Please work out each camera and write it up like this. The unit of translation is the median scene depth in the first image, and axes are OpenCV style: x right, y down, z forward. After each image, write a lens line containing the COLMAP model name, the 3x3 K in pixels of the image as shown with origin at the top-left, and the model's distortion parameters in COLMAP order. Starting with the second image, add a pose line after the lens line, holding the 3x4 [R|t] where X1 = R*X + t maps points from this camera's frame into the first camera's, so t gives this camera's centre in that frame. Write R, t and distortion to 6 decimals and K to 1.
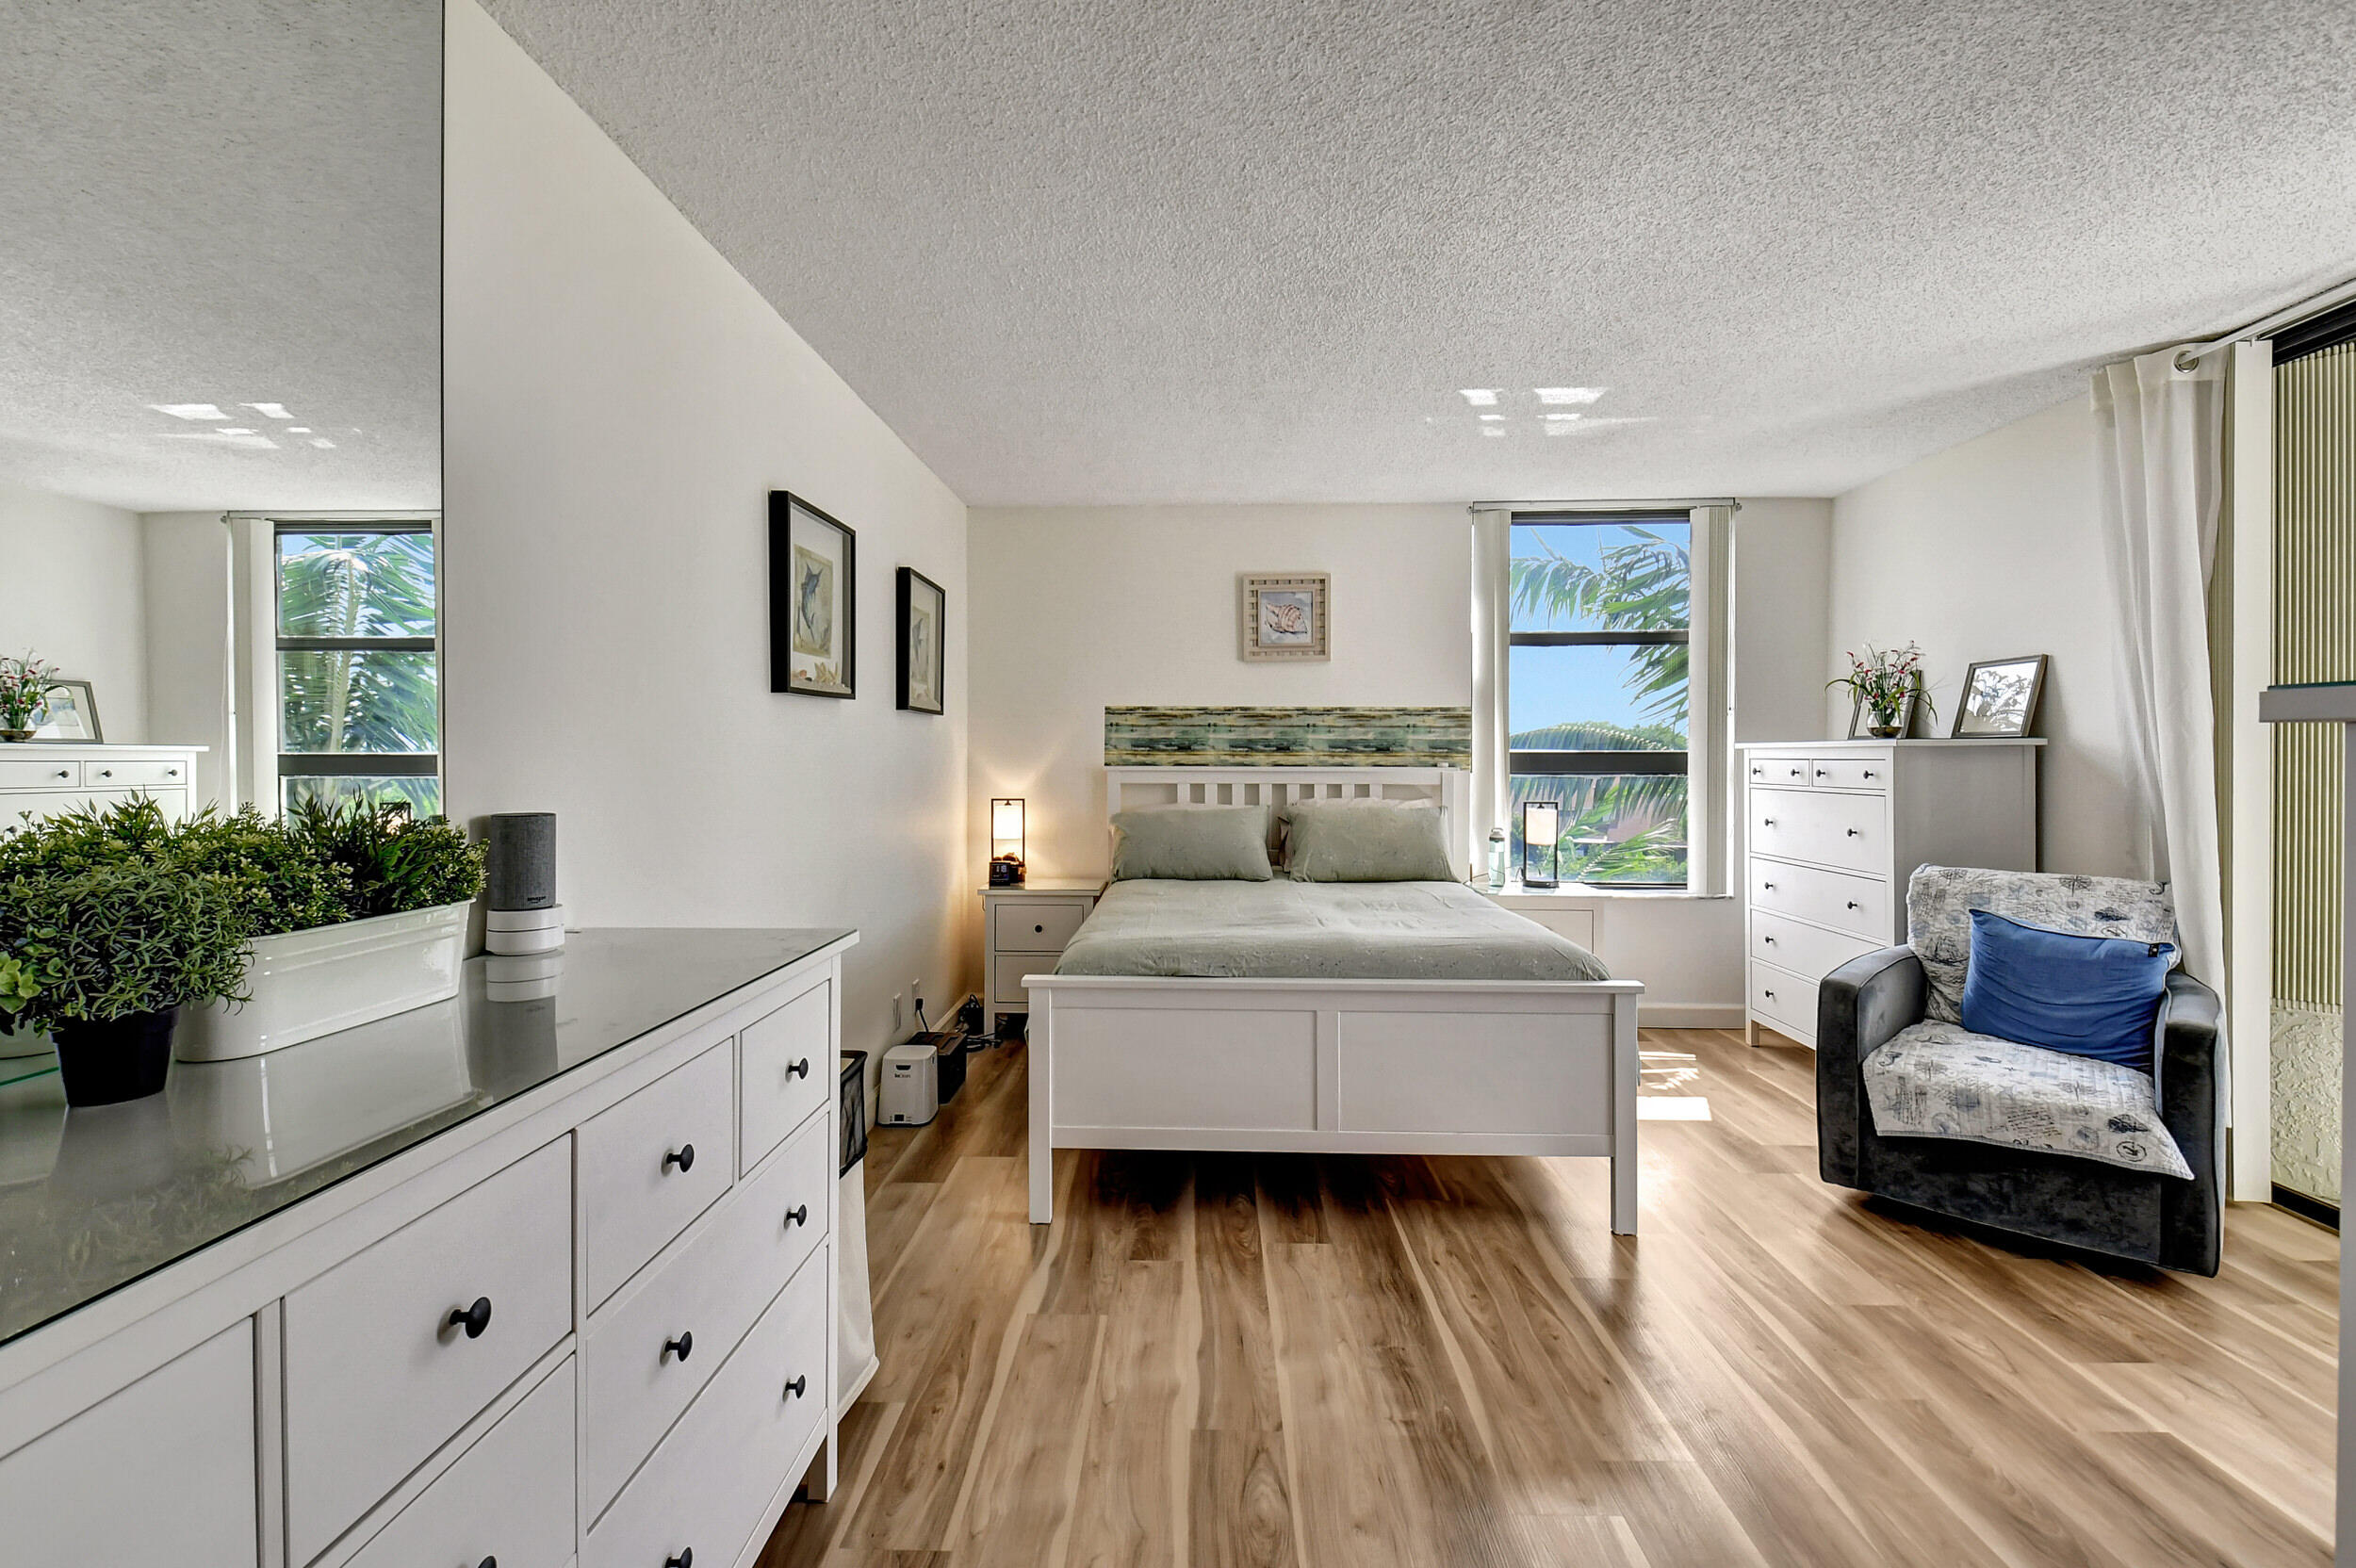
lens RADIAL K [[1047.9, 0, 1178.1], [0, 1047.9, 761.1], [0, 0, 1]] dist [0.010362, -0.026468]
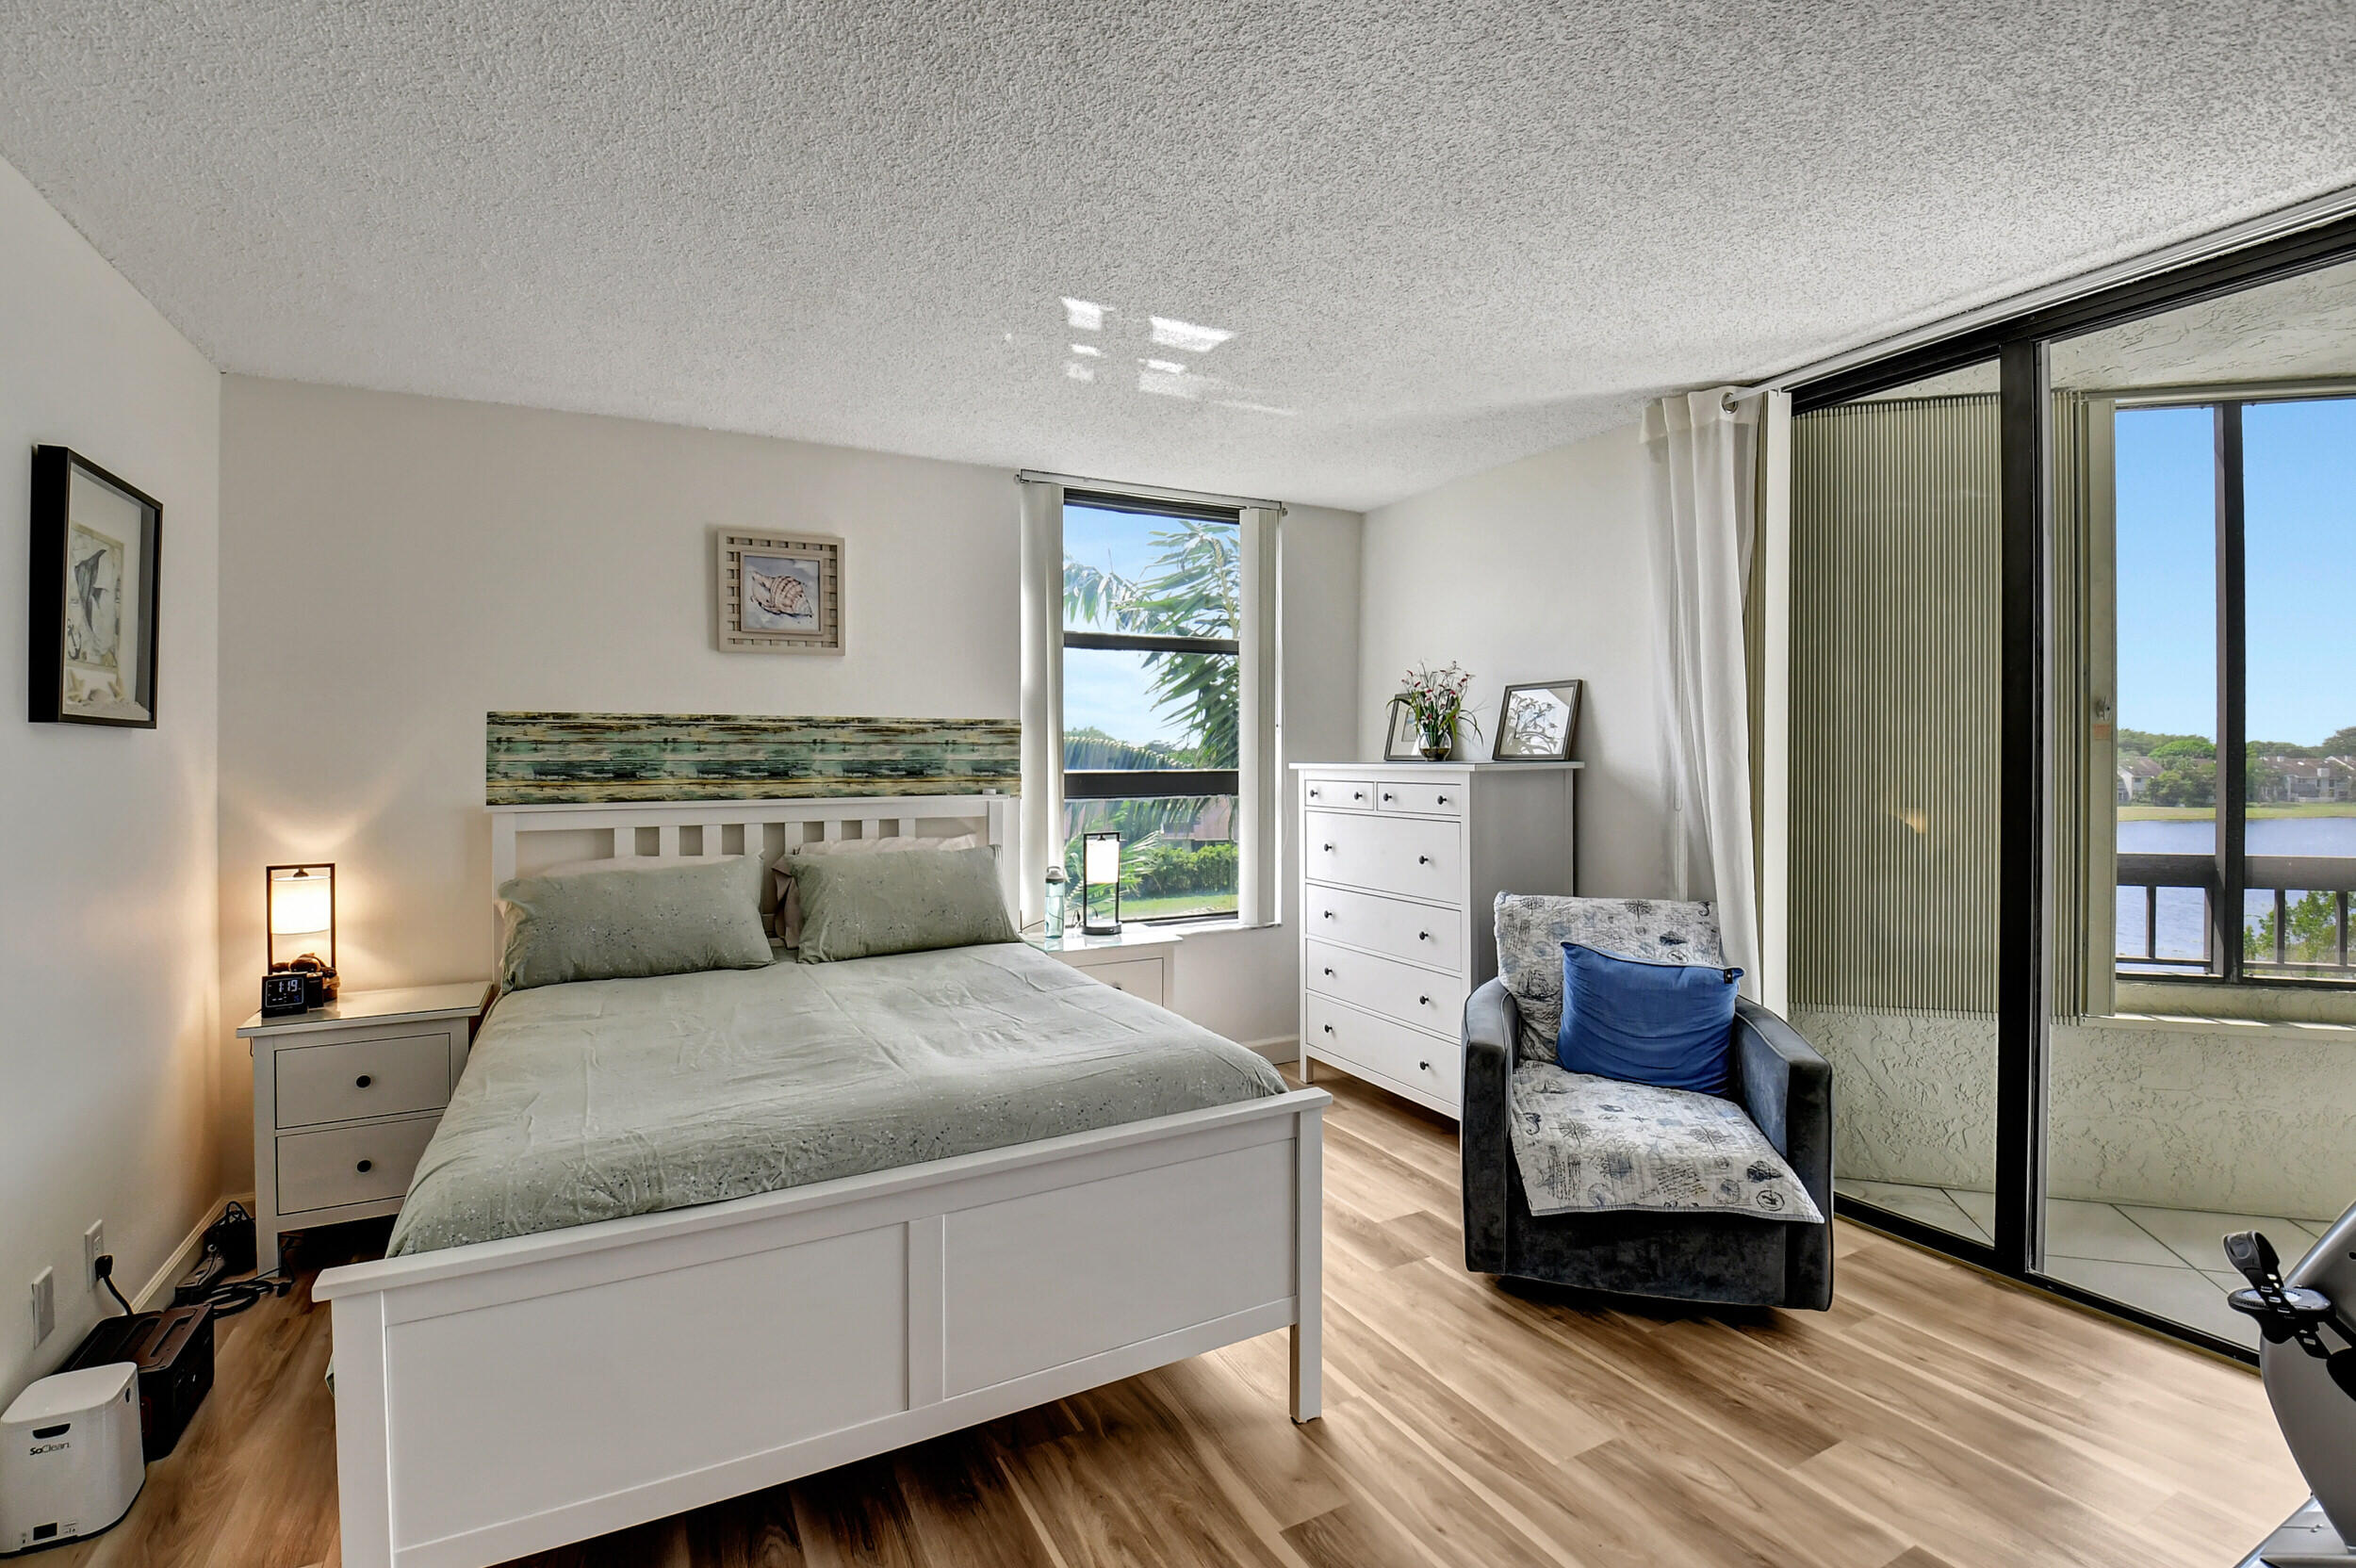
lens RADIAL K [[1047.9, 0, 1178.1], [0, 1047.9, 761.1], [0, 0, 1]] dist [0.010362, -0.026468]
pose [[0.866791, -0.006014, 0.498636, -0.024488], [0.005840, 0.999981, 0.001909, -0.022398], [-0.498638, 0.001258, 0.866809, 0.253744]]
